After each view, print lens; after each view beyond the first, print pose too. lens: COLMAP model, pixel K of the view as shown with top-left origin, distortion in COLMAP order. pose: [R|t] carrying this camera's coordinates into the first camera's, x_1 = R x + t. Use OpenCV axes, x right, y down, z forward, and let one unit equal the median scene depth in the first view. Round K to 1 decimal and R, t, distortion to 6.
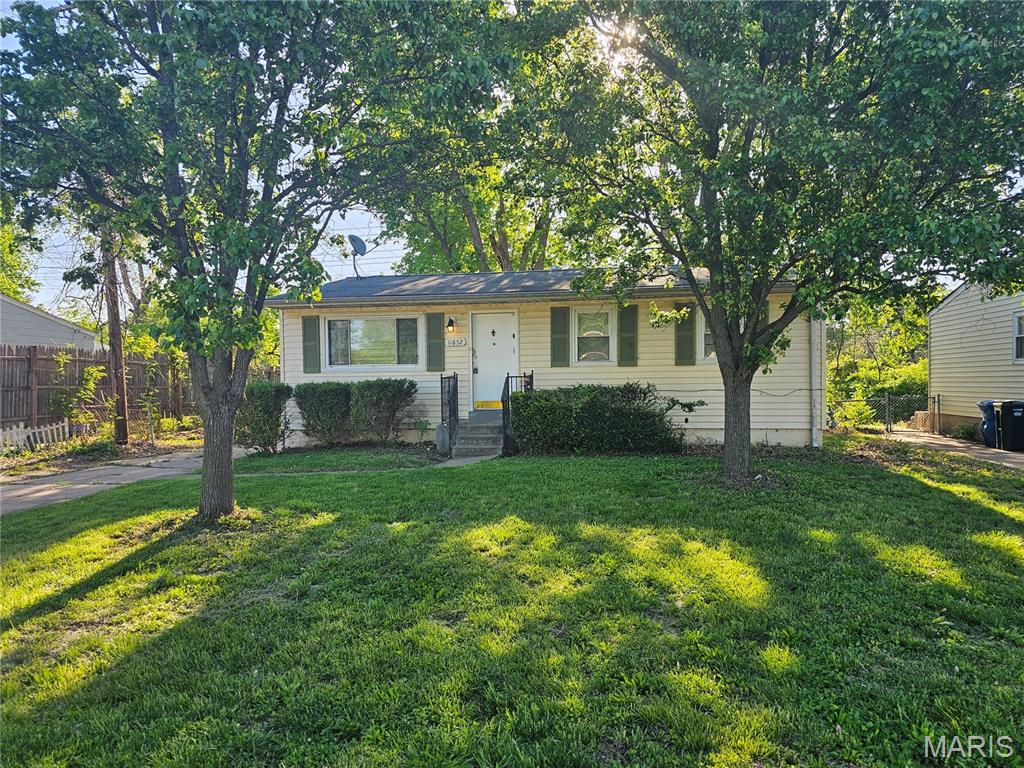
lens RADIAL K [[688.9, 0, 511.0], [0, 688.9, 398.2], [0, 0, 1]] dist [0.051046, -0.045426]
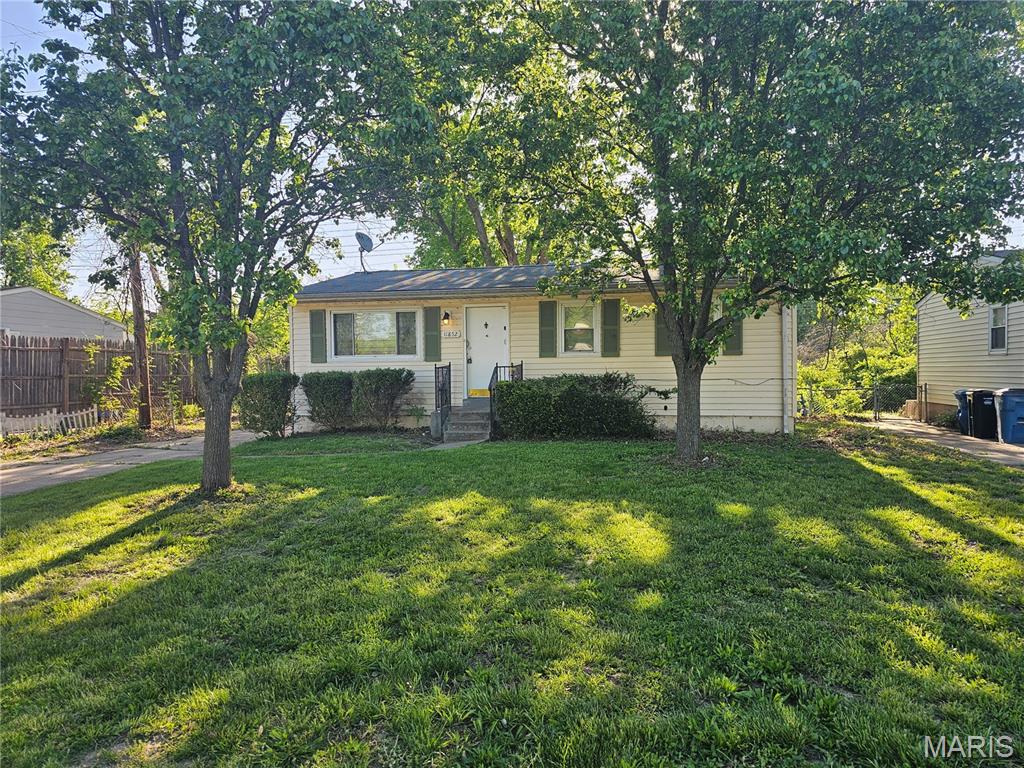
lens RADIAL K [[692.1, 0, 512.0], [0, 692.1, 384.0], [0, 0, 1]] dist [0.056442, -0.053119]
pose [[0.999273, 0.001180, -0.038096, 0.098966], [-0.001281, 0.999996, -0.002626, -0.002411], [0.038093, 0.002673, 0.999271, -0.122278]]
